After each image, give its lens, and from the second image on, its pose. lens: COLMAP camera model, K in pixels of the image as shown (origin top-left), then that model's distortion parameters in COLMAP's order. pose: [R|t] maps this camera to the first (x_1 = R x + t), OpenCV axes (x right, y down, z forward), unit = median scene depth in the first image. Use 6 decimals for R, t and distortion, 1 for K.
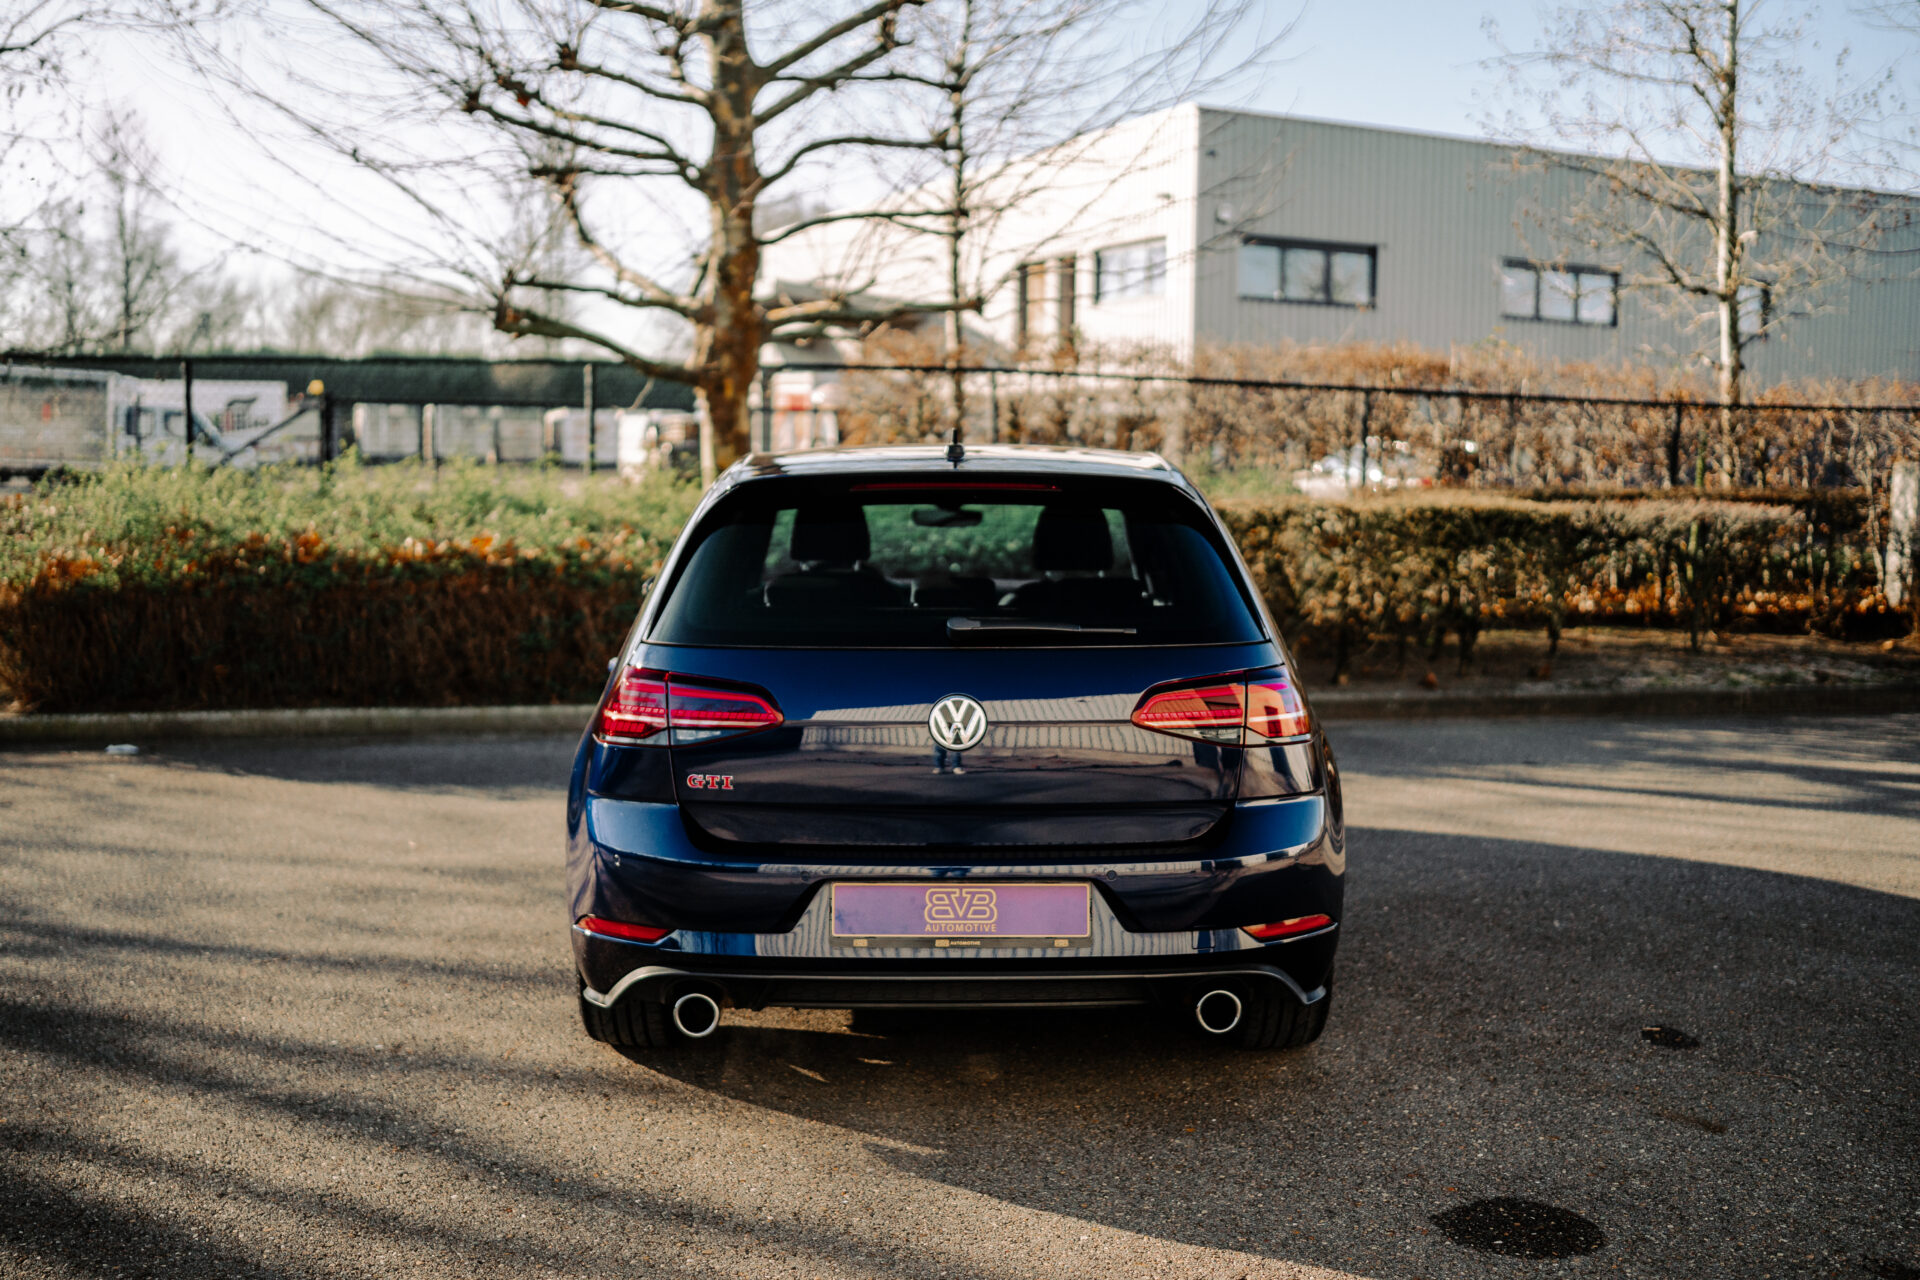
lens RADIAL K [[1918.5, 0, 960.0], [0, 1918.5, 640.0], [0, 0, 1]] dist [-0.182940, 0.240942]
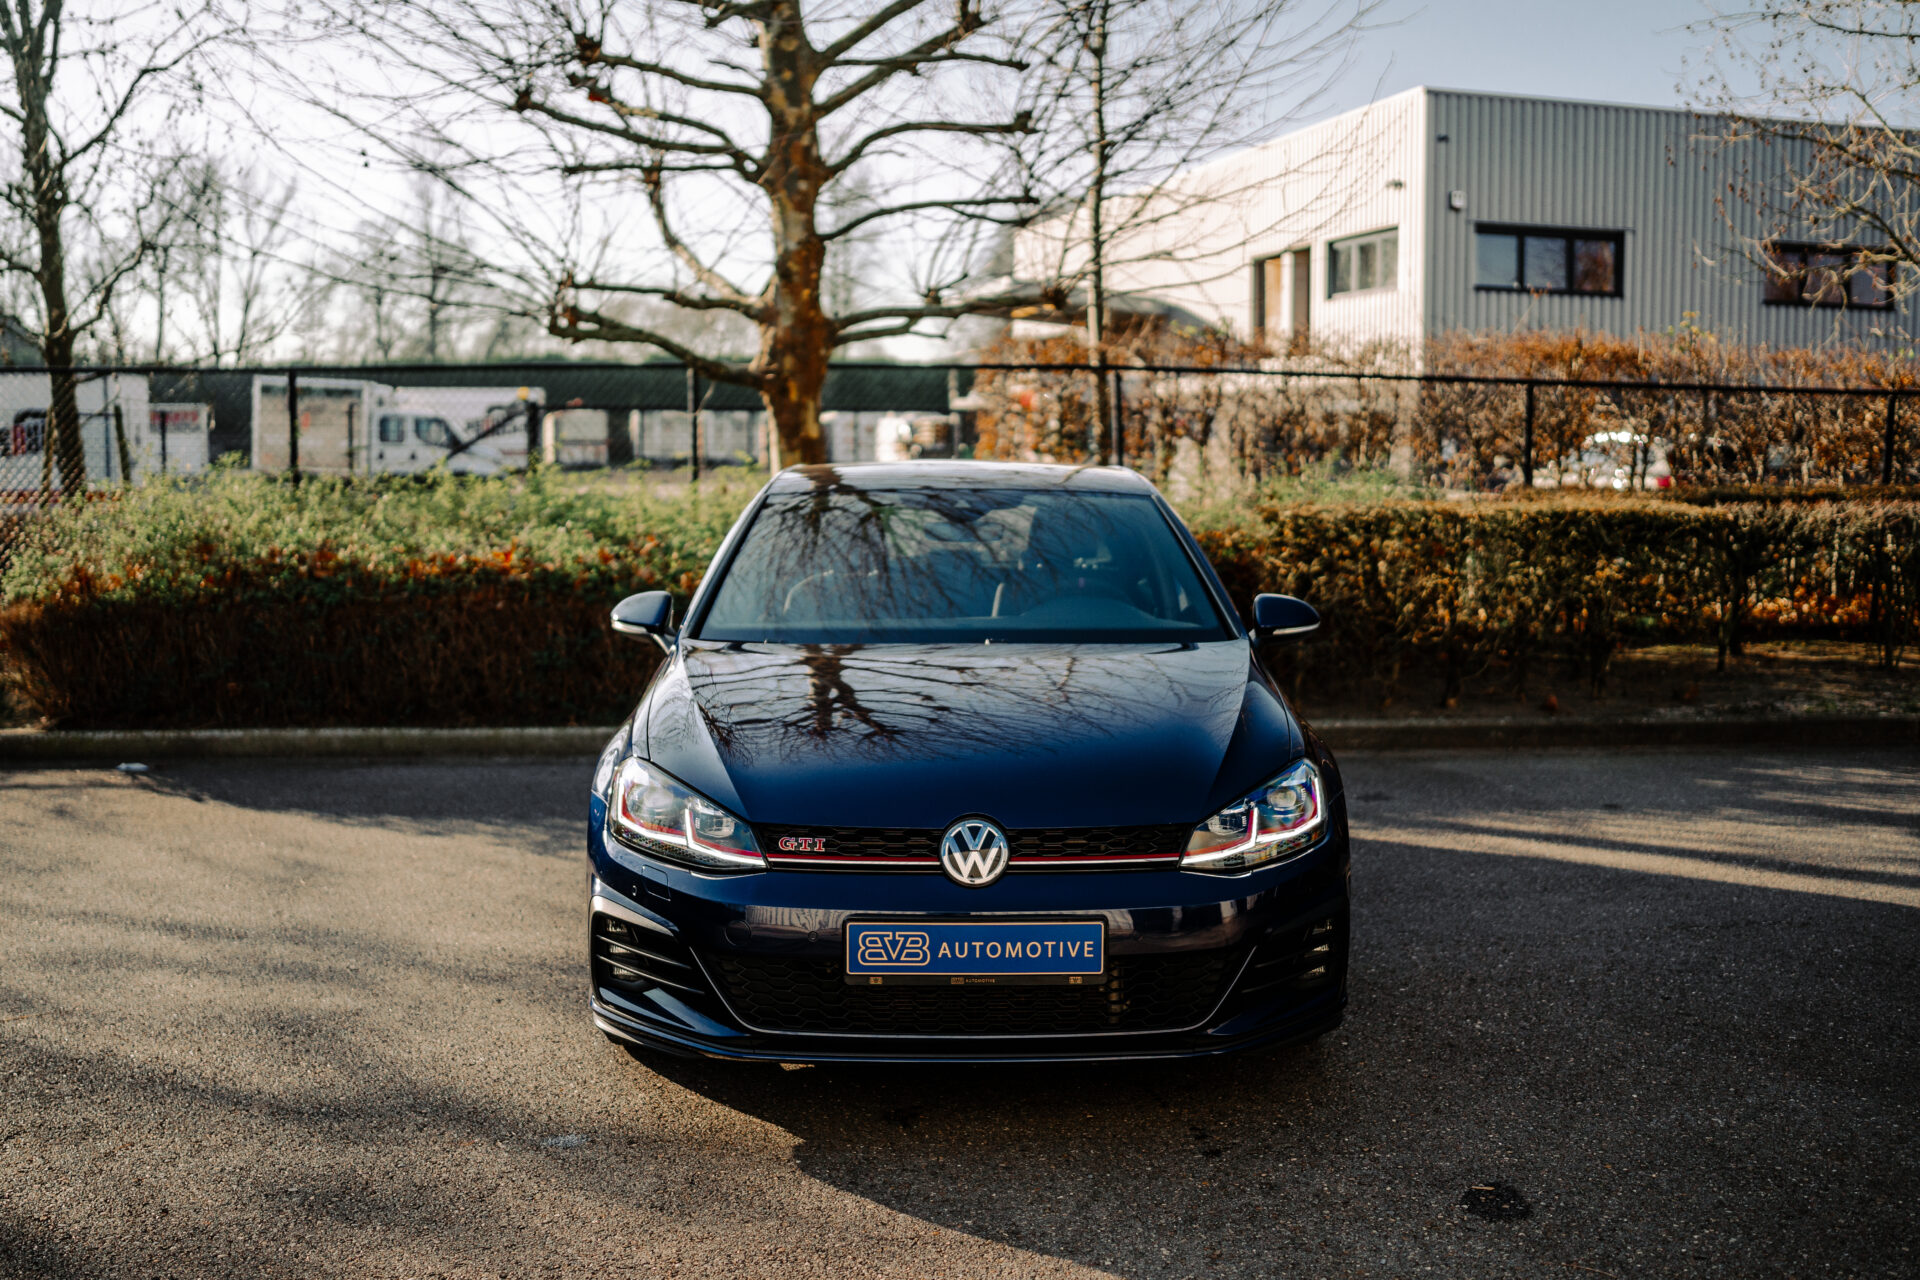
lens RADIAL K [[1908.3, 0, 976.5], [0, 1908.3, 634.7], [0, 0, 1]] dist [-0.188560, 0.246135]
pose [[0.988534, 0.003366, -0.150959, 0.112751], [-0.003624, 0.999992, -0.001433, -0.009396], [0.150953, 0.001964, 0.988539, 0.077821]]
